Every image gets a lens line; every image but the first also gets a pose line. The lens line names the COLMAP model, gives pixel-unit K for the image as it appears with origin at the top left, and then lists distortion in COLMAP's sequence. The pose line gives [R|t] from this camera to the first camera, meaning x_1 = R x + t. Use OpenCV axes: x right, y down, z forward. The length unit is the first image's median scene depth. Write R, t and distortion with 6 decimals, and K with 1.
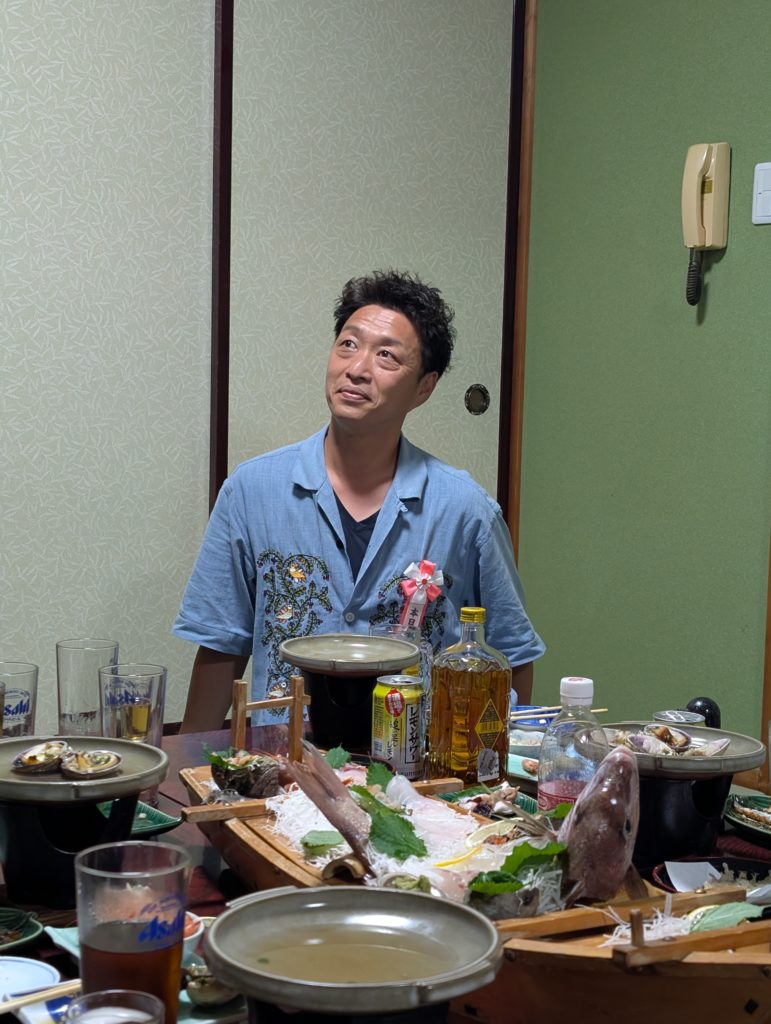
lens RADIAL K [[1581.6, 0, 360.6], [0, 1581.6, 505.9], [0, 0, 1]] dist [0.081060, 0.000000]
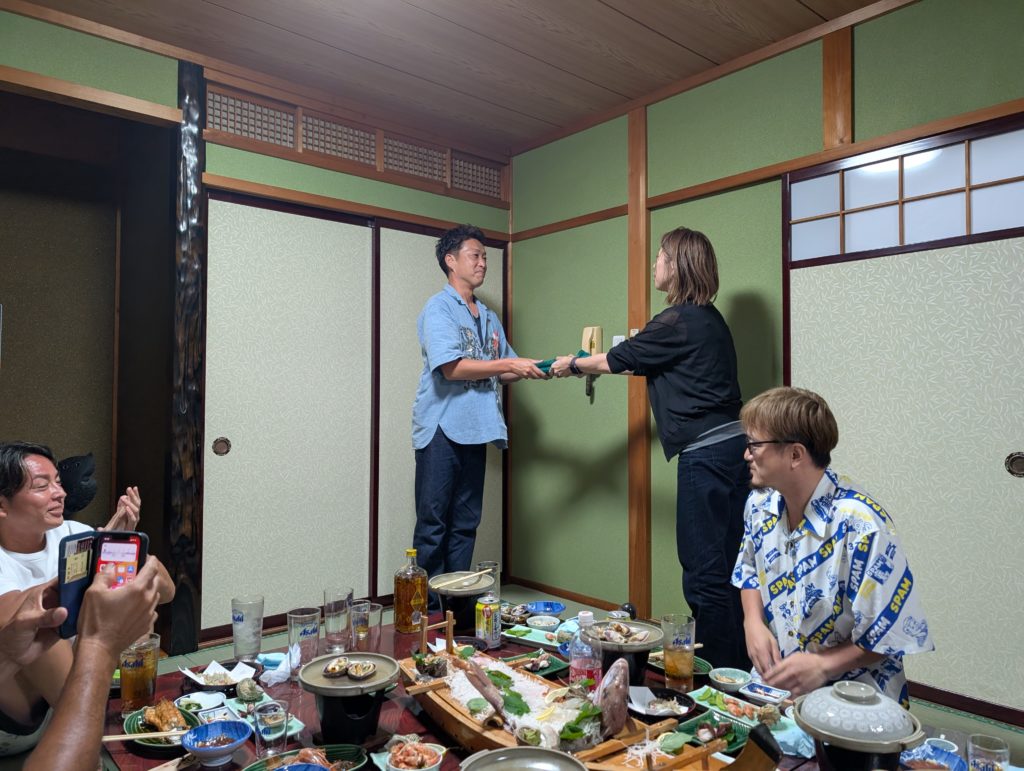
lens RADIAL K [[732.3, 0, 515.9], [0, 732.3, 377.7], [0, 0, 1]] dist [0.019491, -0.016391]
pose [[0.988914, -0.020205, 0.147109, -0.084716], [0.035082, 0.994444, -0.099244, -0.097626], [-0.144286, 0.103305, 0.984129, -0.023131]]
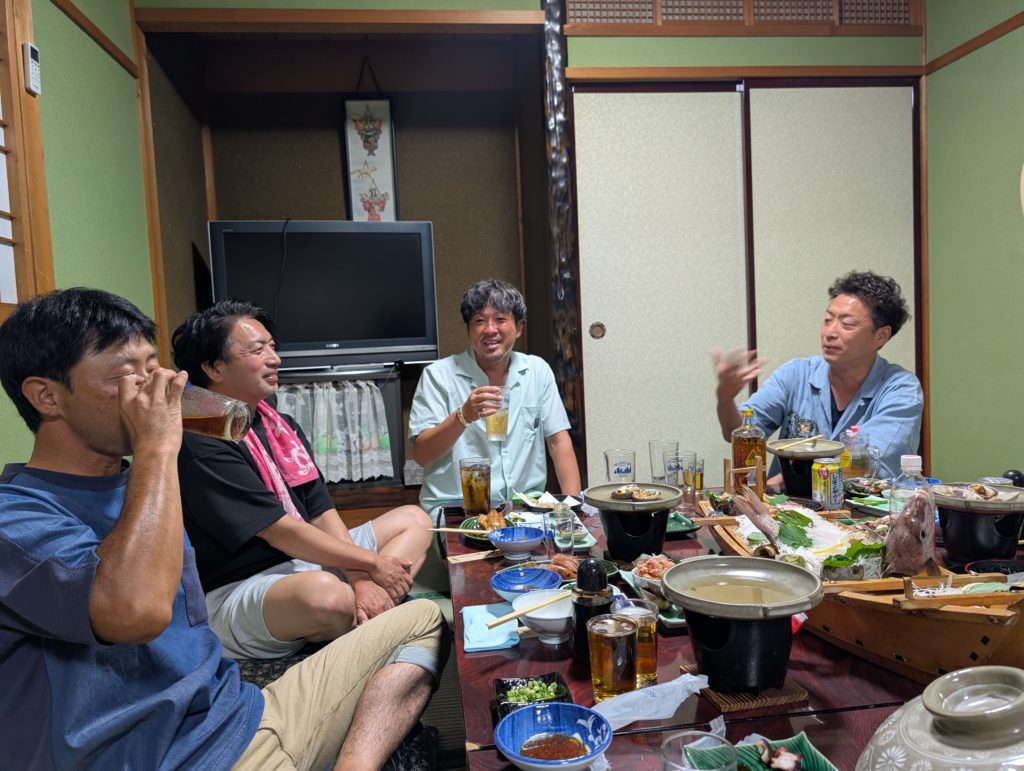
lens RADIAL K [[732.3, 0, 512.0], [0, 732.3, 382.9], [0, 0, 1]] dist [0.019491, -0.016391]
pose [[0.897907, -0.040908, -0.438280, 0.081901], [0.036085, 0.999162, -0.019332, 0.022371], [0.438703, 0.001543, 0.898631, 0.047503]]
